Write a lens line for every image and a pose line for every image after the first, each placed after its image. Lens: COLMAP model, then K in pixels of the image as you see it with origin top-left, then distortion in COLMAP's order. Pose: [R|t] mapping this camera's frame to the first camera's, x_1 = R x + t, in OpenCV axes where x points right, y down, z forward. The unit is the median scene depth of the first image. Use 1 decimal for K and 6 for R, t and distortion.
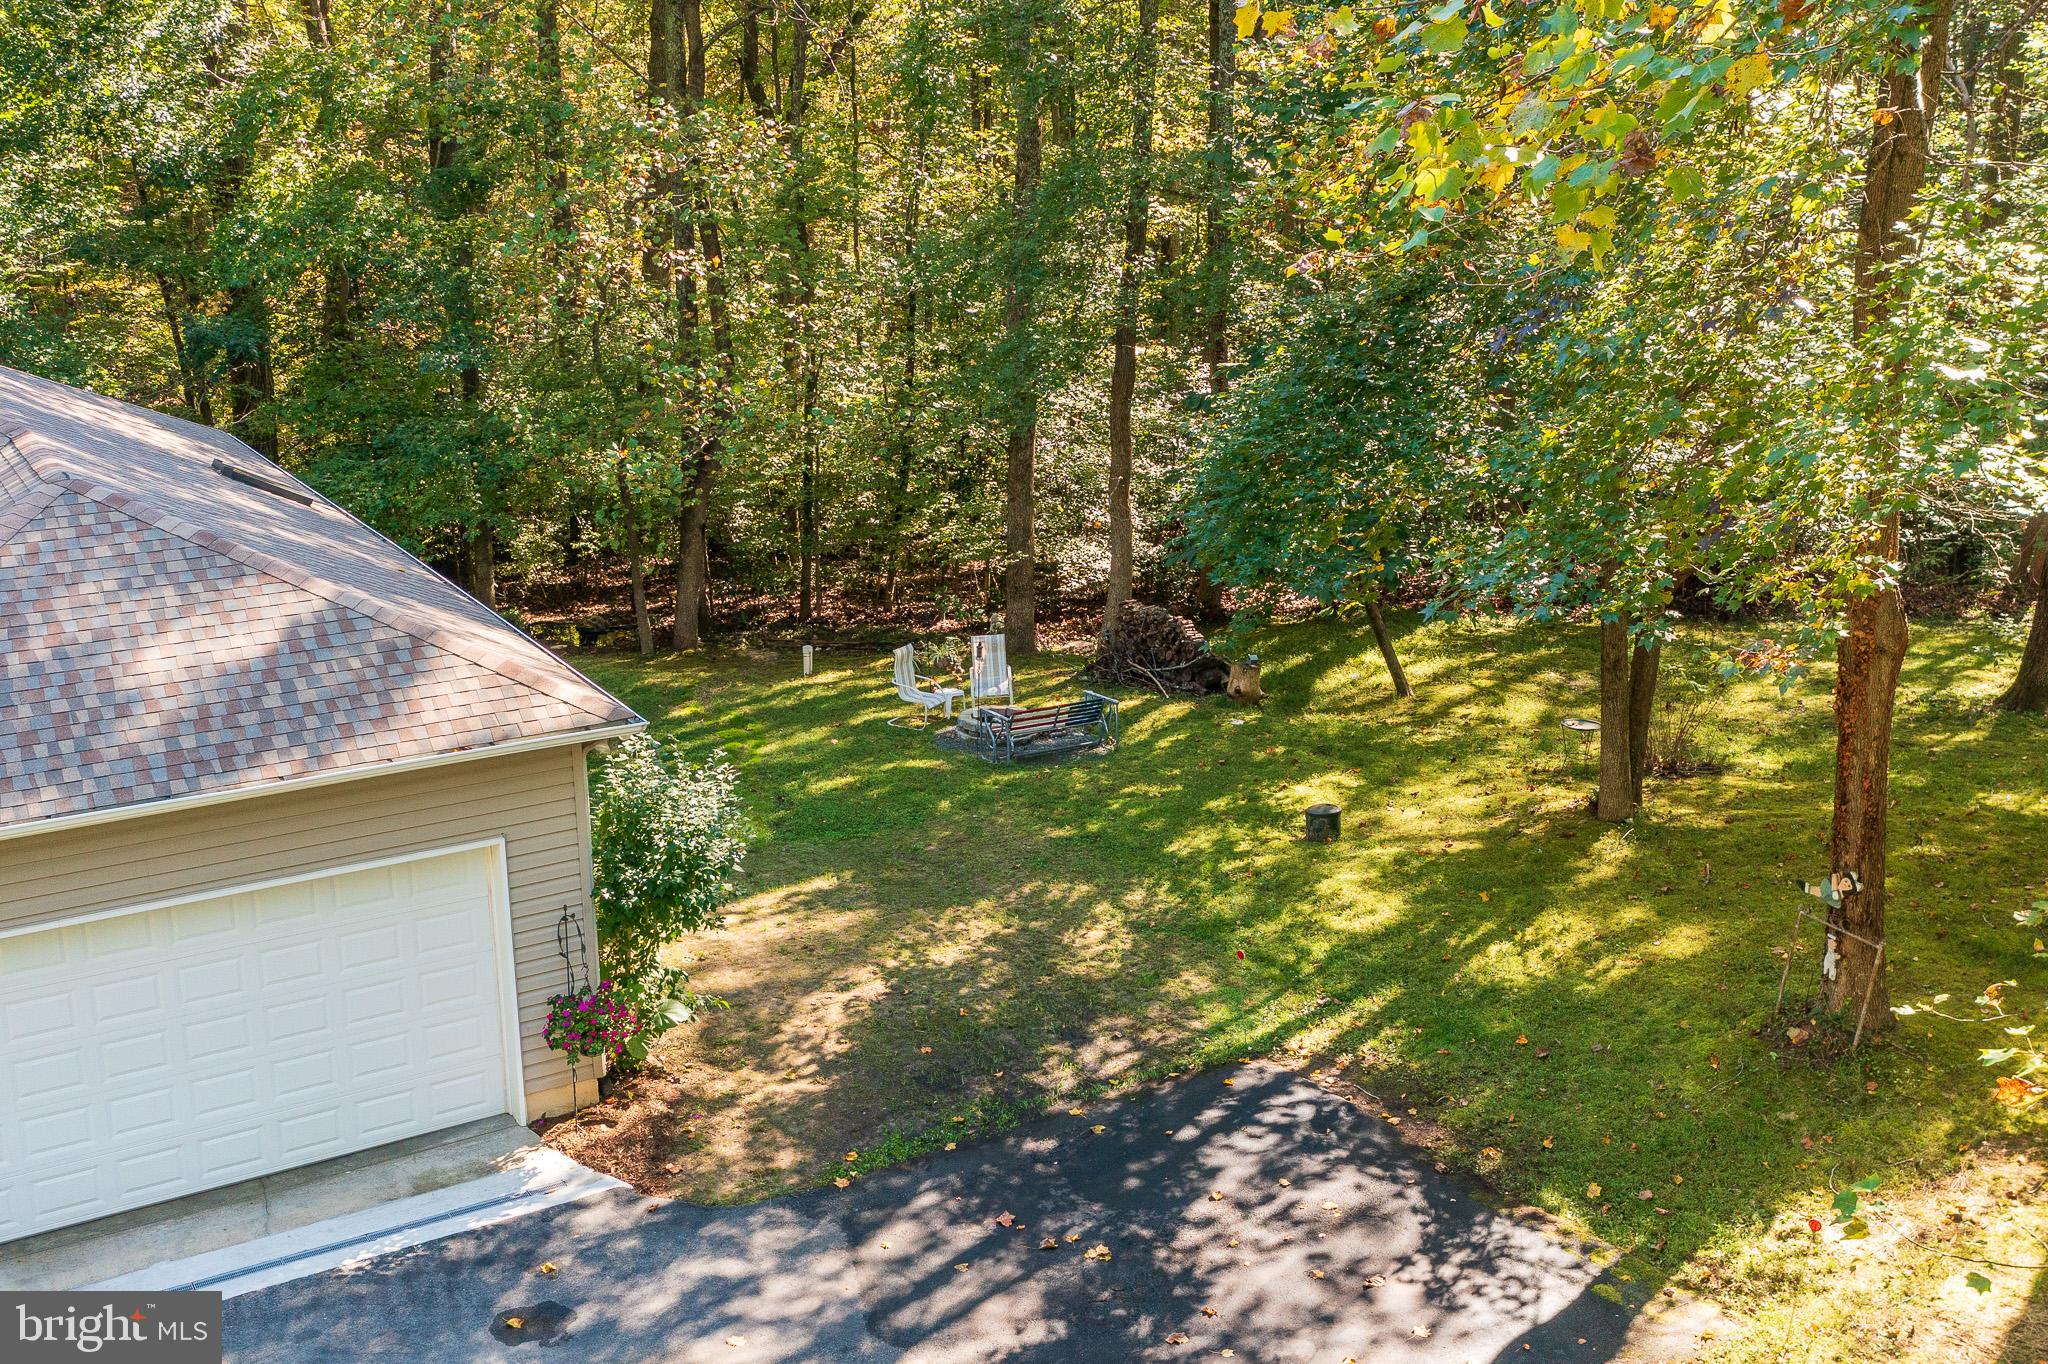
lens RADIAL K [[2158.8, 0, 1015.7], [0, 2158.8, 672.2], [0, 0, 1]] dist [0.054060, 0.000000]
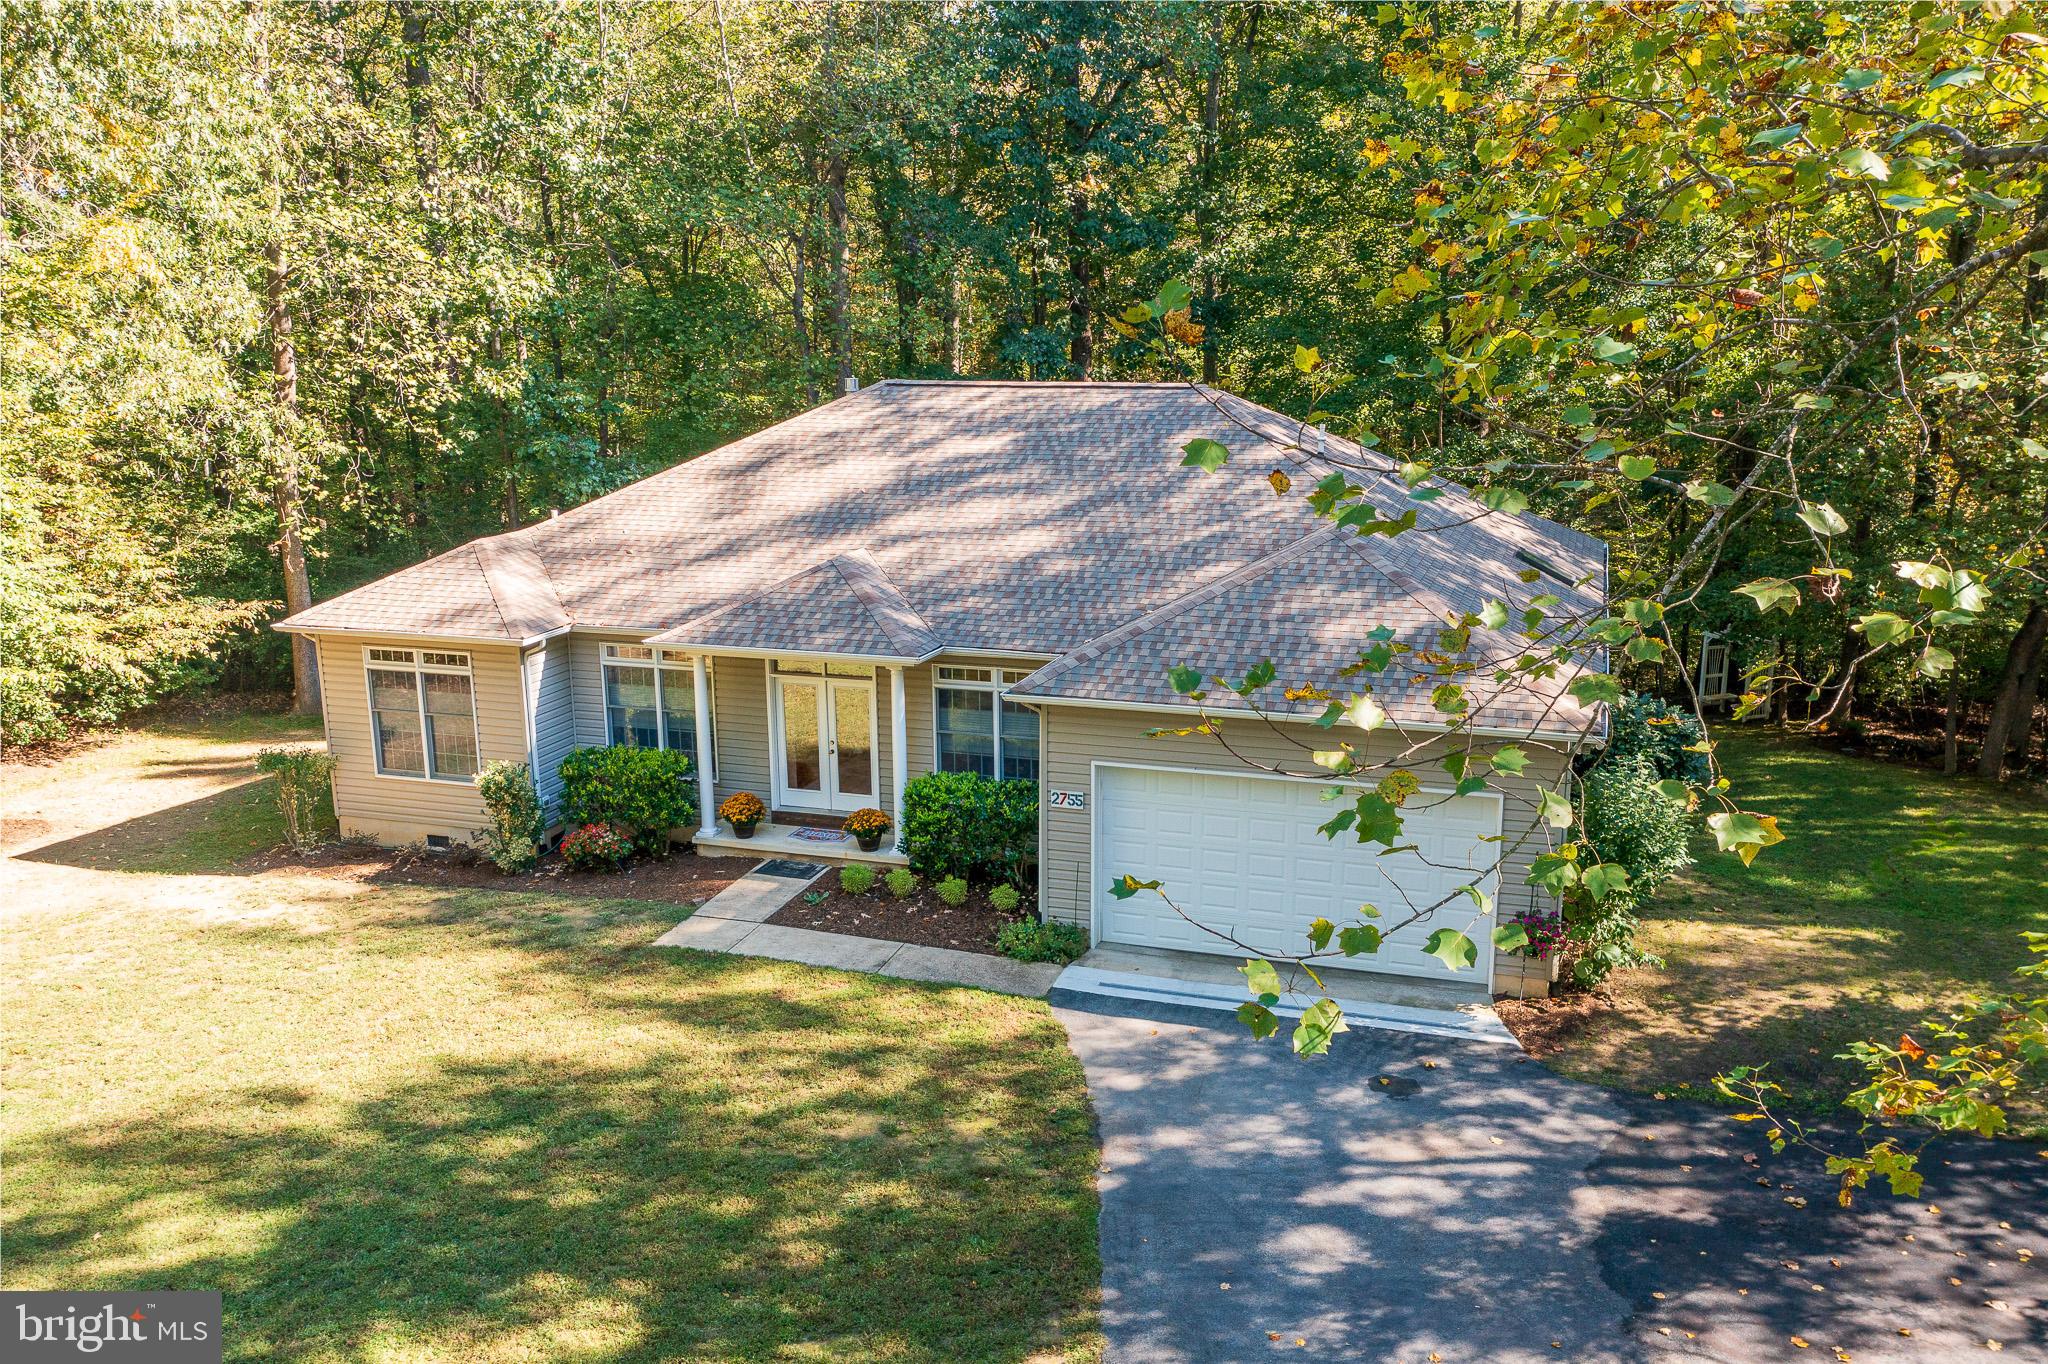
lens RADIAL K [[1708.6, 0, 992.4], [0, 1708.6, 746.7], [0, 0, 1]] dist [0.004437, -0.005198]
pose [[0.655217, 0.199546, -0.728610, 0.365548], [-0.207250, 0.974959, 0.080640, 0.022478], [0.726456, 0.098167, 0.680166, -0.053699]]
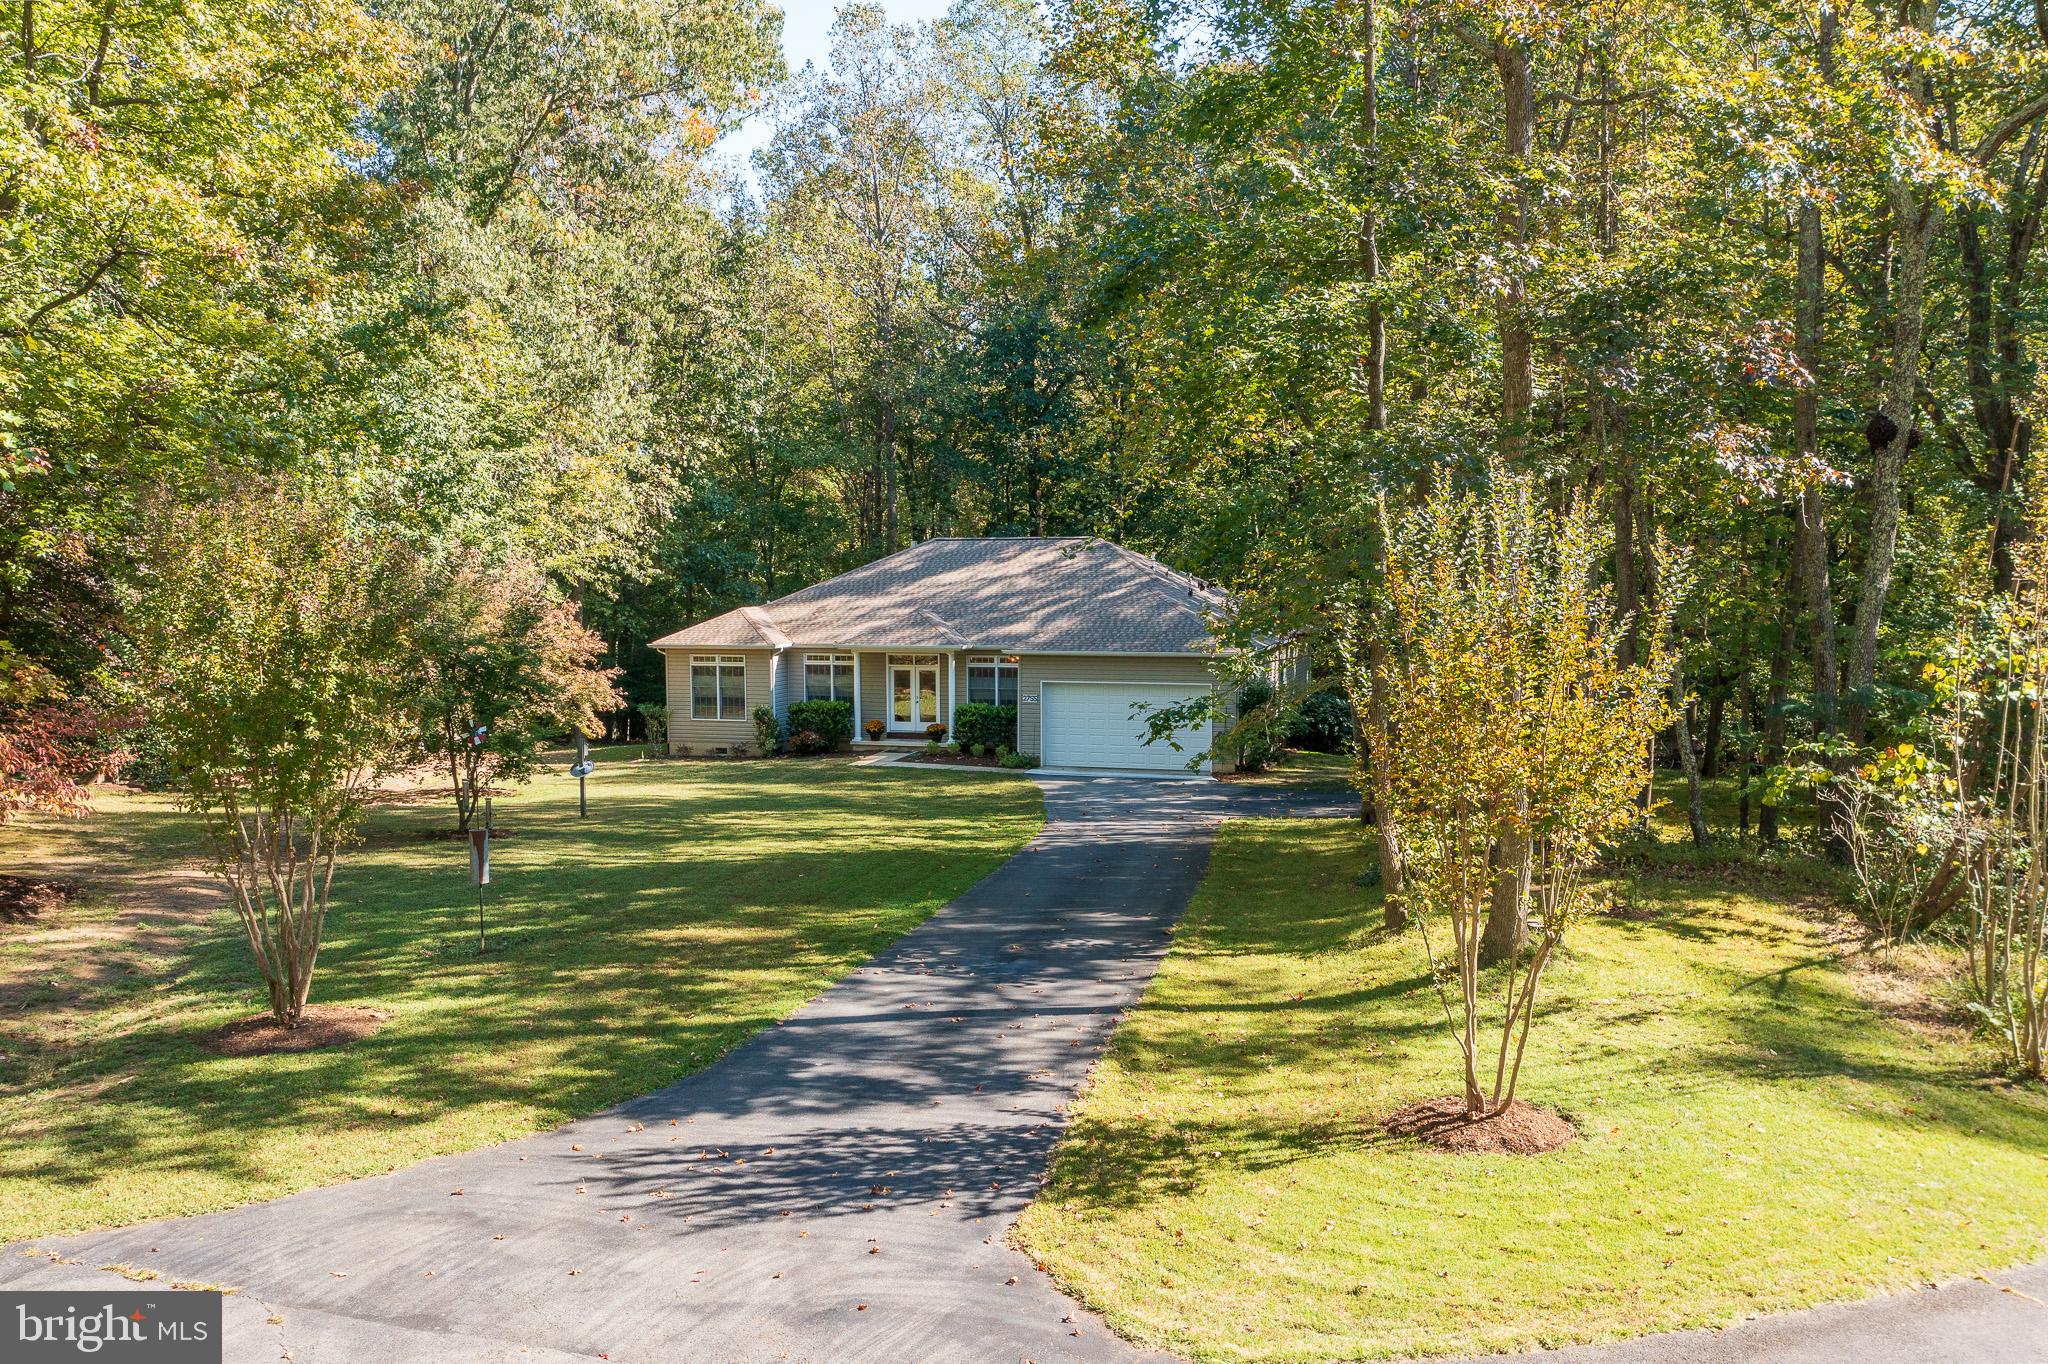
lens RADIAL K [[1708.6, 0, 1020.3], [0, 1708.6, 684.7], [0, 0, 1]] dist [0.004437, -0.005198]
pose [[0.682457, 0.068498, -0.727709, 1.569103], [-0.202822, 0.974248, -0.098505, 0.408903], [0.702221, 0.214821, 0.678776, -1.119309]]
